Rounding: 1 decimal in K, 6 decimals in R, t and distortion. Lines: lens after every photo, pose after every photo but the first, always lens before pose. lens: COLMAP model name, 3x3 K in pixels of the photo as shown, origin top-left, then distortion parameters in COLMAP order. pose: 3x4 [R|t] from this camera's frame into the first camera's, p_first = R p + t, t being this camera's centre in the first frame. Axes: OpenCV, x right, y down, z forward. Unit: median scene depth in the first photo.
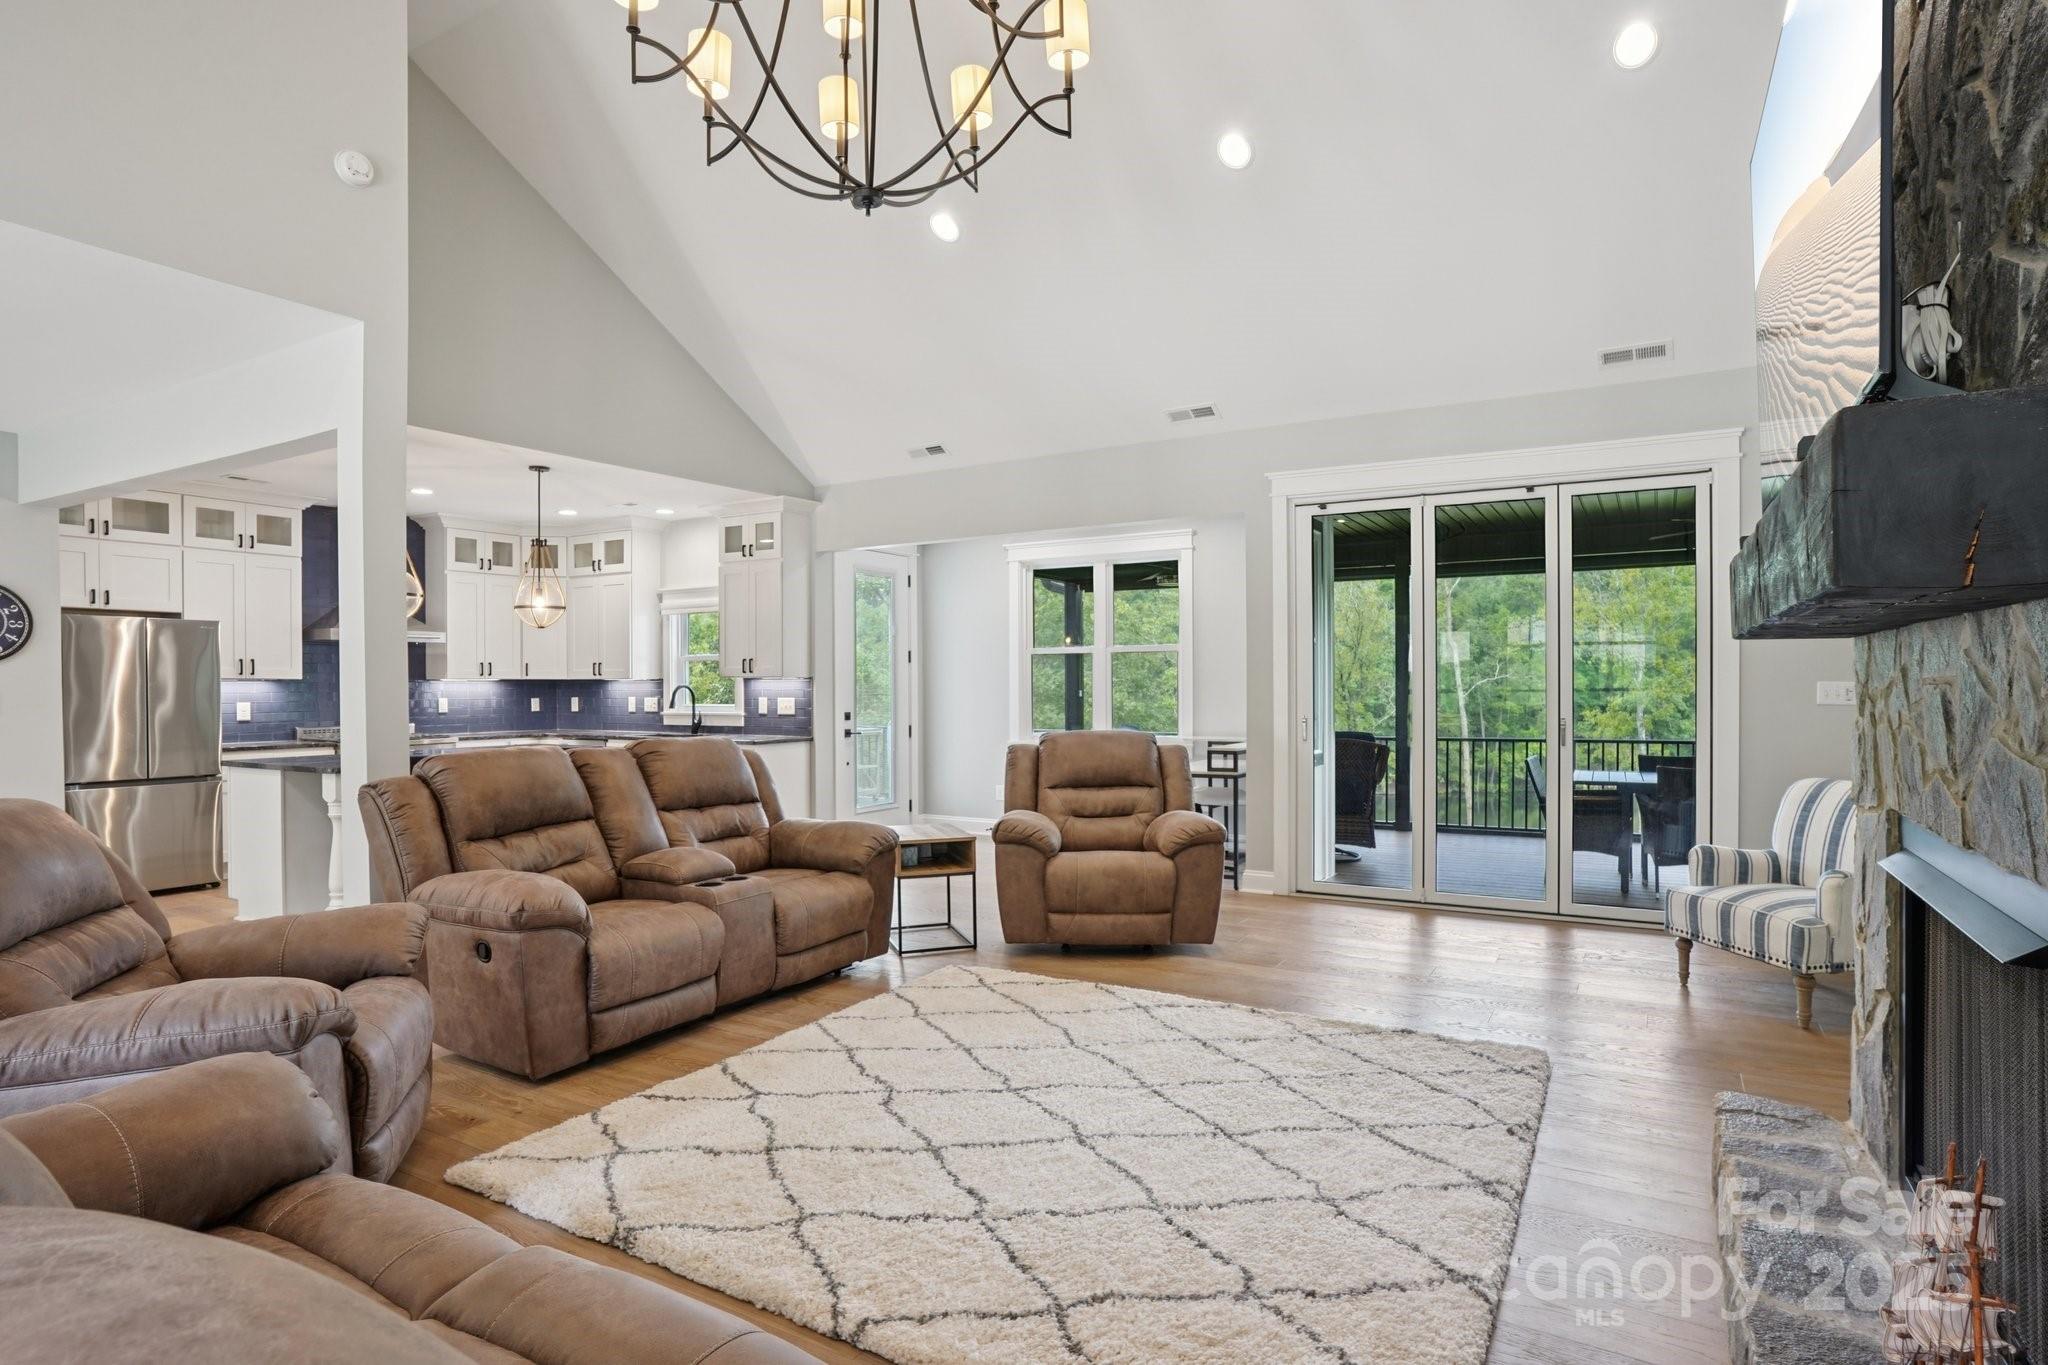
lens RADIAL K [[1080.2, 0, 1030.6], [0, 1080.2, 688.6], [0, 0, 1]] dist [-0.072799, 0.046045]
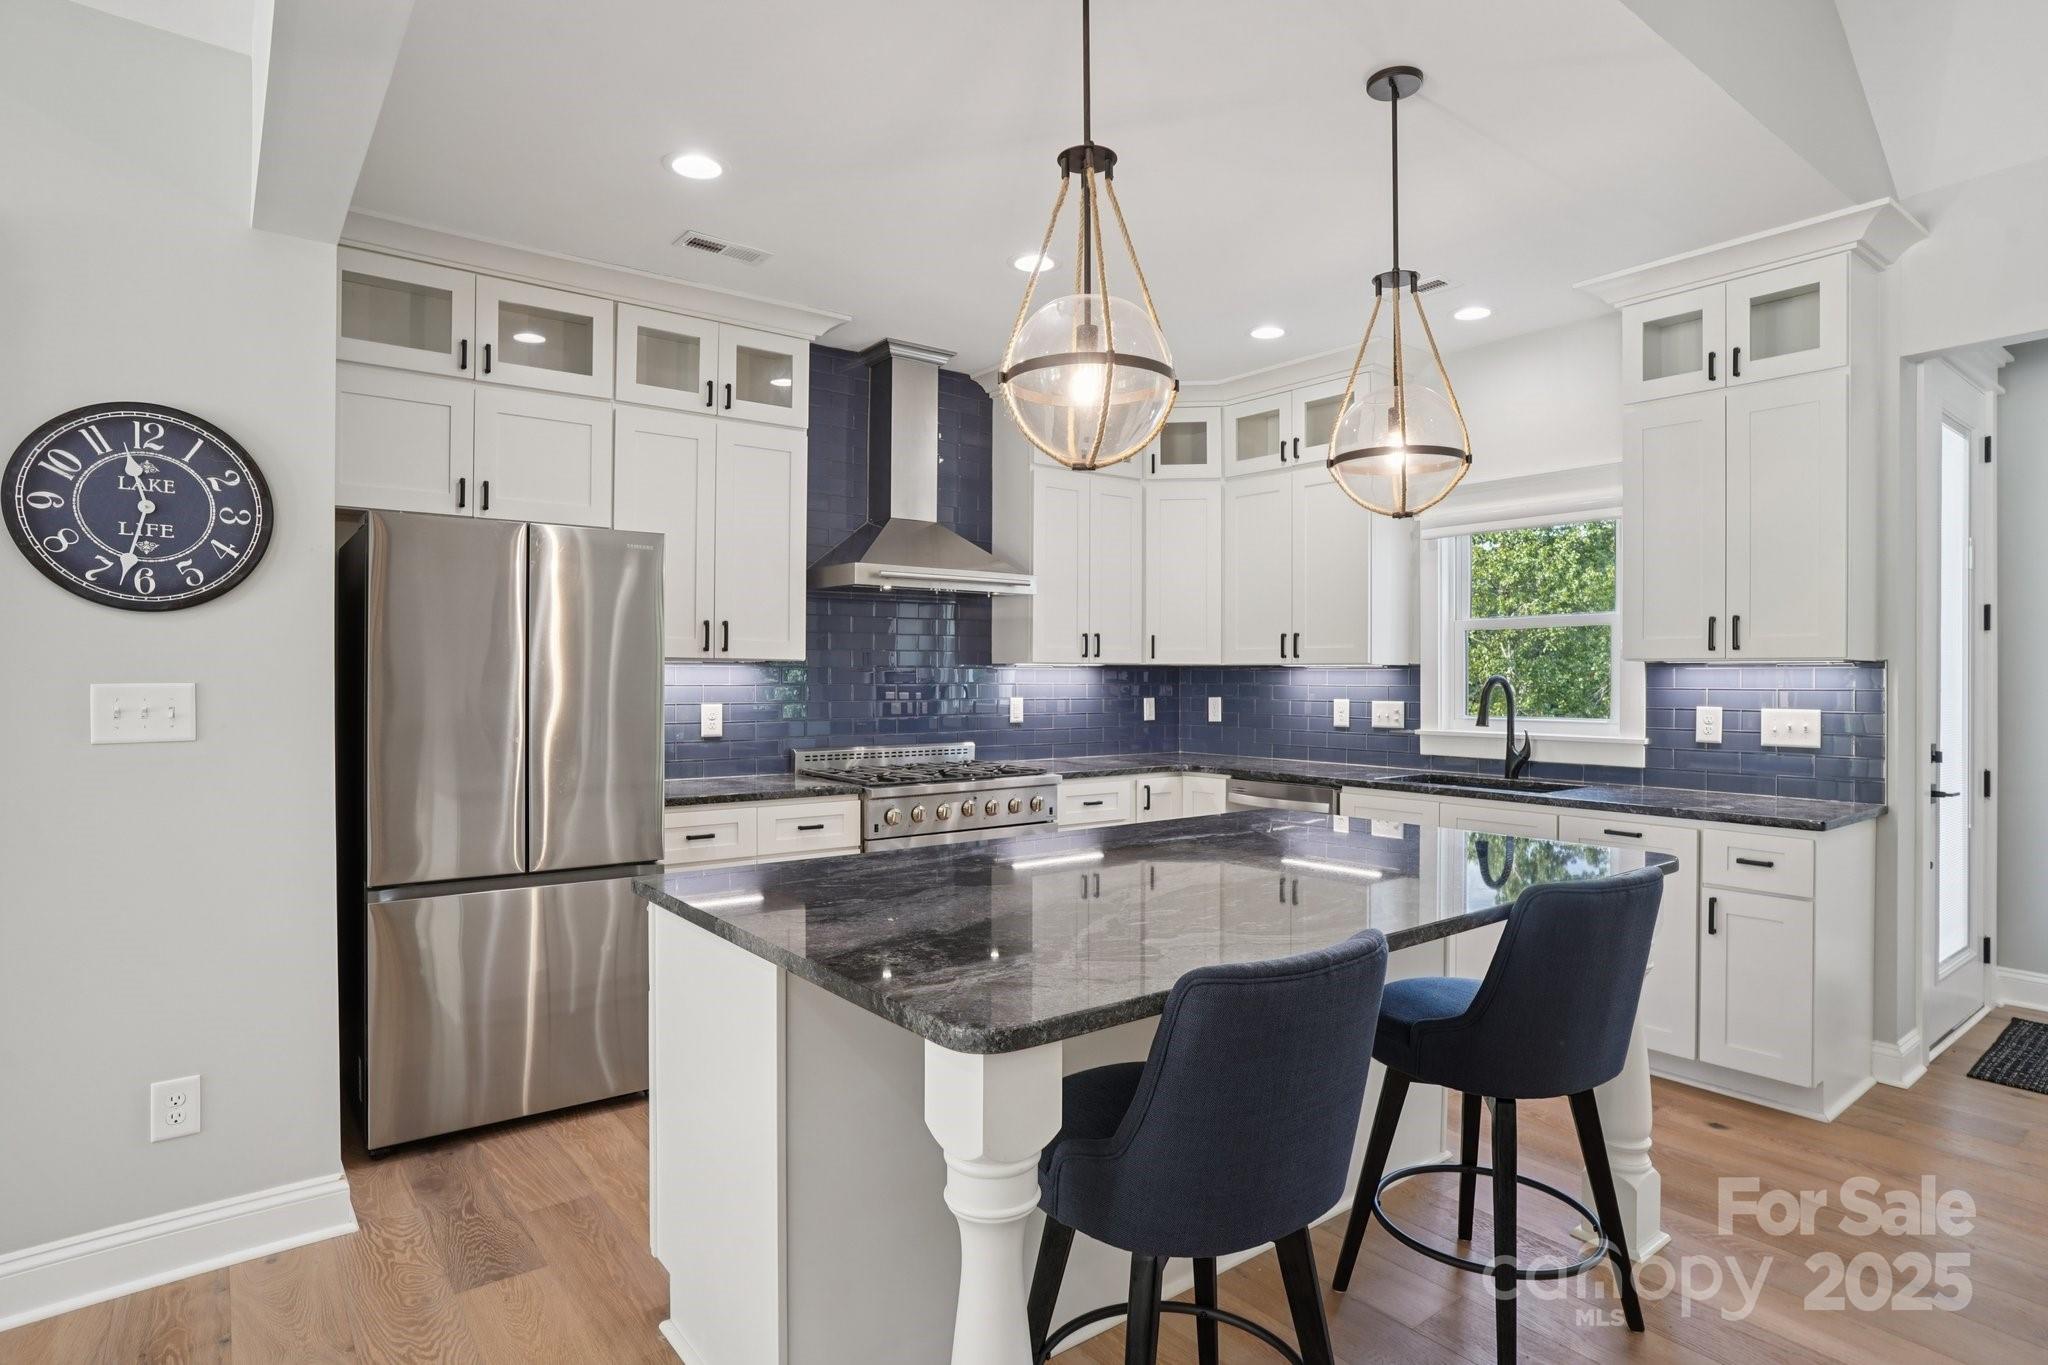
lens RADIAL K [[1072.7, 0, 1015.6], [0, 1072.7, 675.8], [0, 0, 1]] dist [-0.091928, 0.044149]
pose [[0.925337, 0.007400, -0.379073, -0.458135], [-0.008967, 0.999957, -0.002370, -0.001271], [0.379039, 0.005592, 0.925364, 0.638585]]
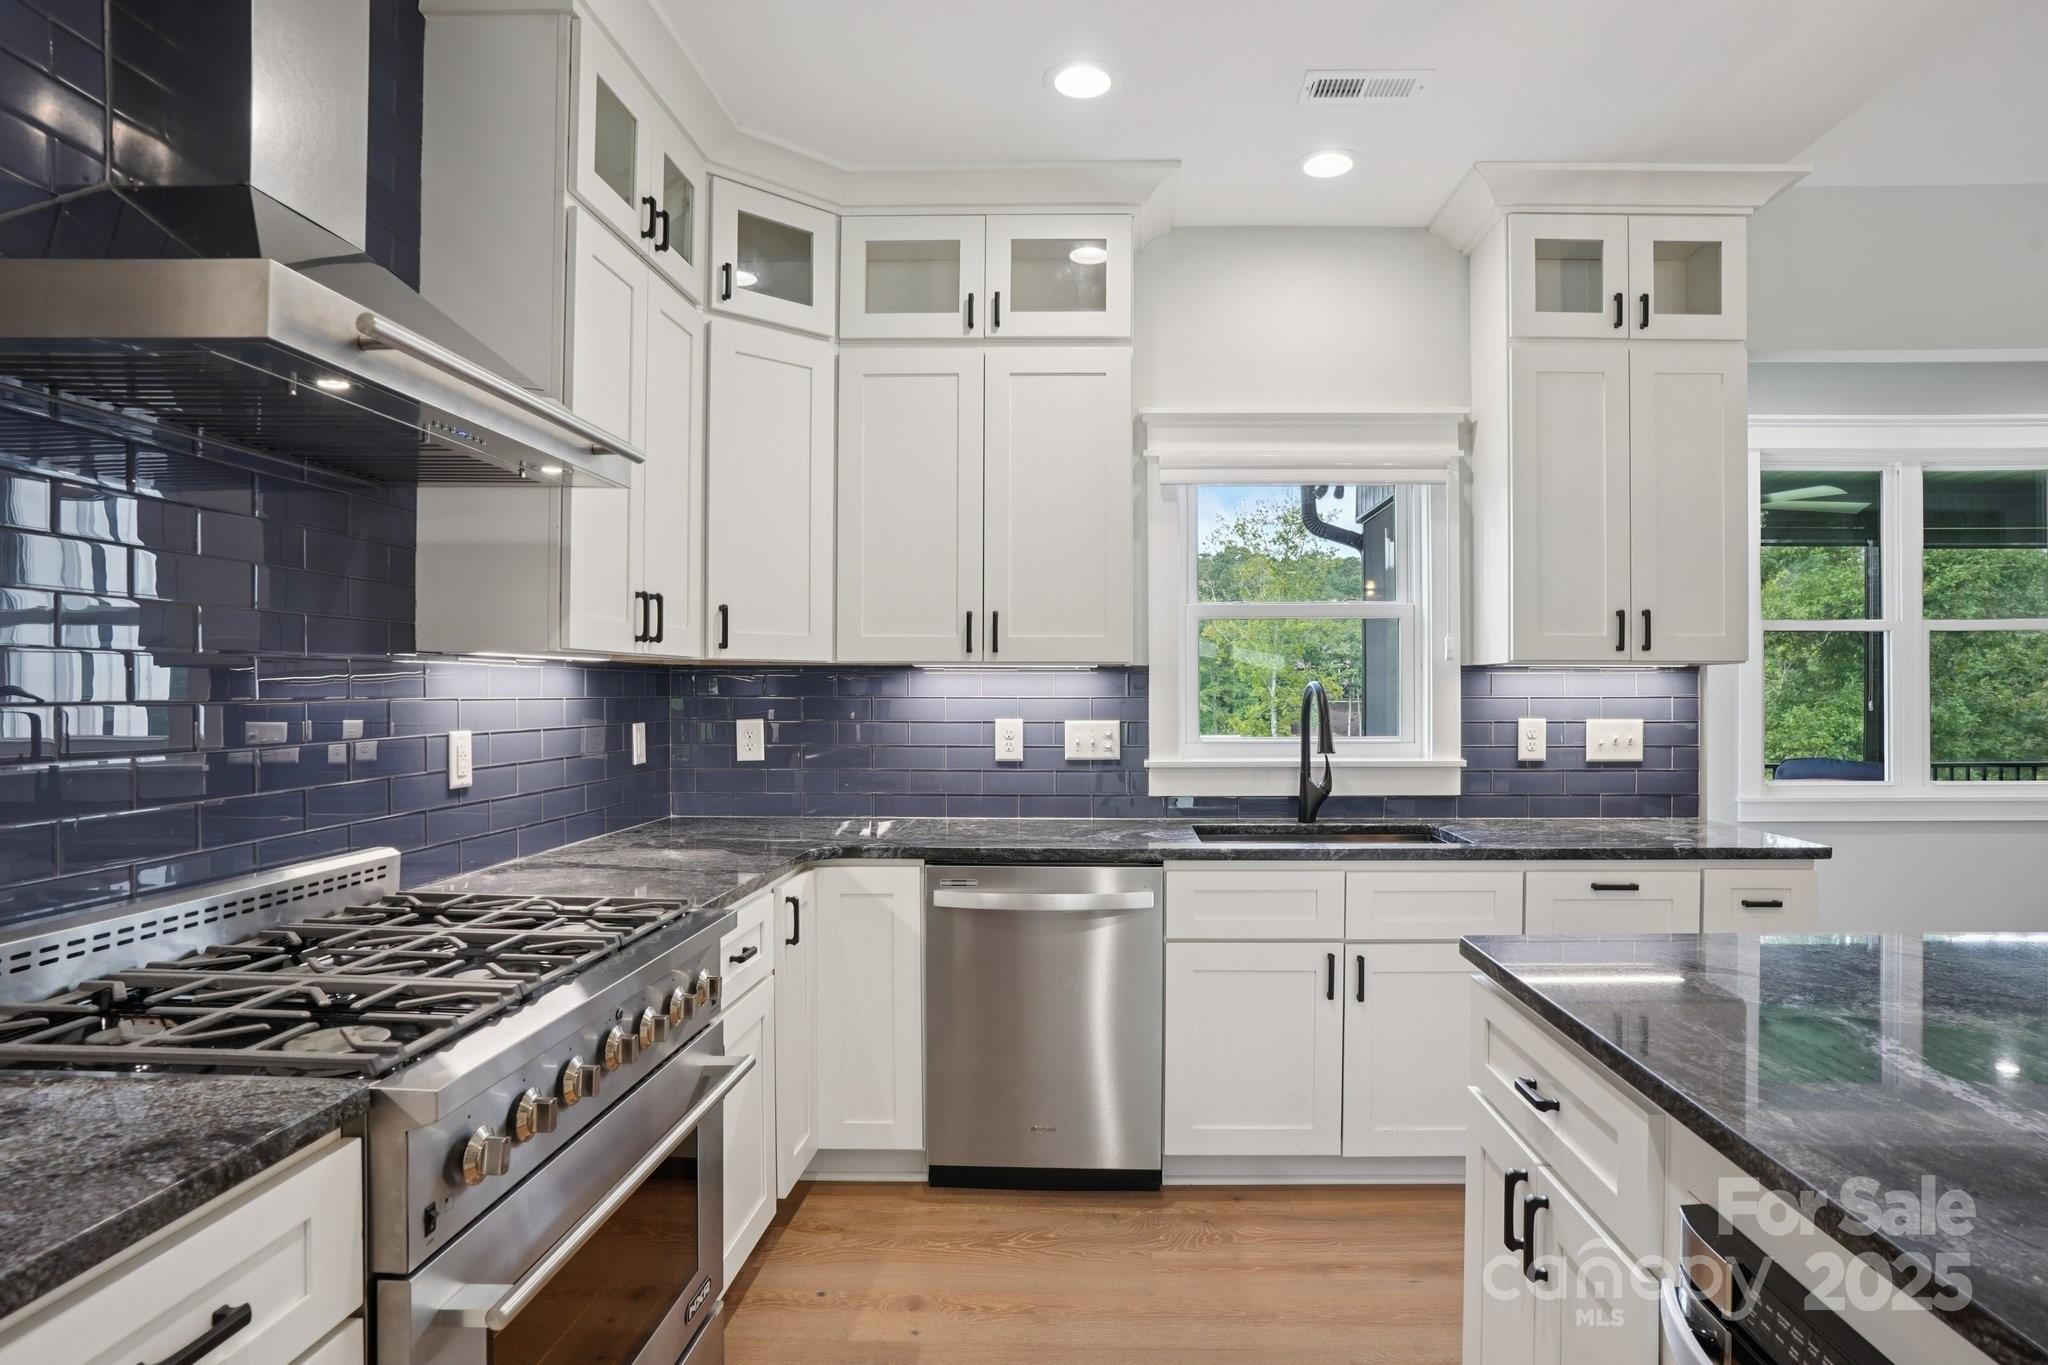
lens RADIAL K [[1115.1, 0, 1090.6], [0, 1115.1, 684.6], [0, 0, 1]] dist [-0.050594, -0.000134]
pose [[0.872365, 0.007564, 0.488797, -0.747143], [-0.002877, 0.999942, -0.010339, 0.001132], [-0.488847, 0.007613, 0.872336, 0.958312]]
